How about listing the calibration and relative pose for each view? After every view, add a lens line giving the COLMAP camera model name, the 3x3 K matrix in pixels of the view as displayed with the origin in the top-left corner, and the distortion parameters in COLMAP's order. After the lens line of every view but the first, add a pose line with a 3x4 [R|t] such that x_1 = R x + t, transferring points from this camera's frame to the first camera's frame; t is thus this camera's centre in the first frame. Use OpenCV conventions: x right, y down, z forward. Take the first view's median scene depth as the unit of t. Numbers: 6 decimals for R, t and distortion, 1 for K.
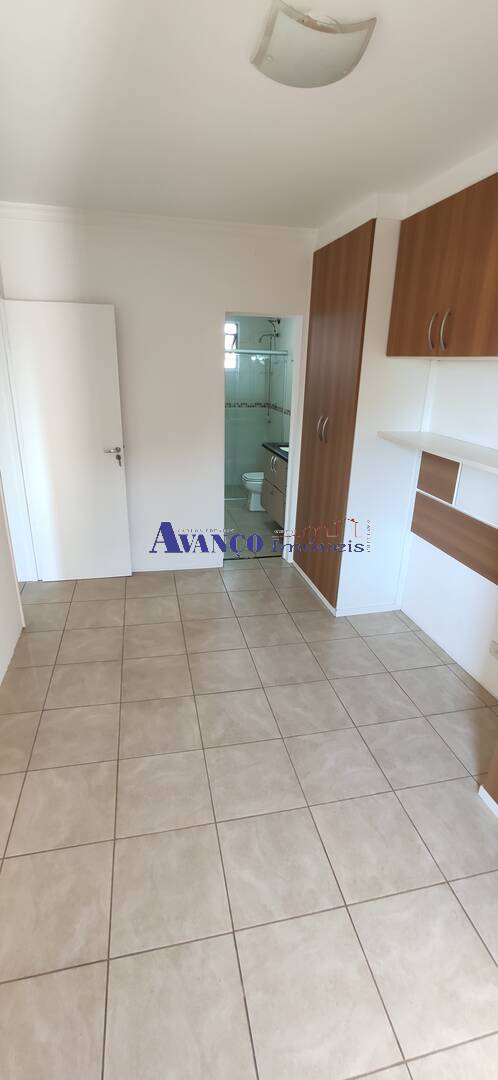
lens RADIAL K [[465.3, 0, 246.5], [0, 465.3, 540.9], [0, 0, 1]] dist [-0.049649, 0.022368]
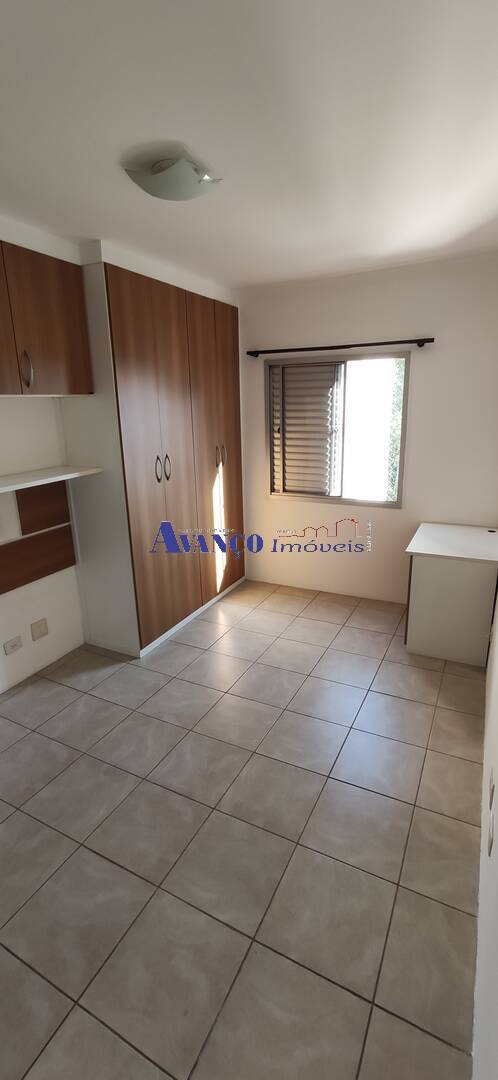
lens RADIAL K [[465.3, 0, 246.5], [0, 465.3, 540.9], [0, 0, 1]] dist [-0.049649, 0.022368]
pose [[-0.769008, -0.189946, 0.610366, -0.575043], [0.229613, 0.809030, 0.541063, -0.476897], [-0.596577, 0.556230, -0.578537, 1.213623]]
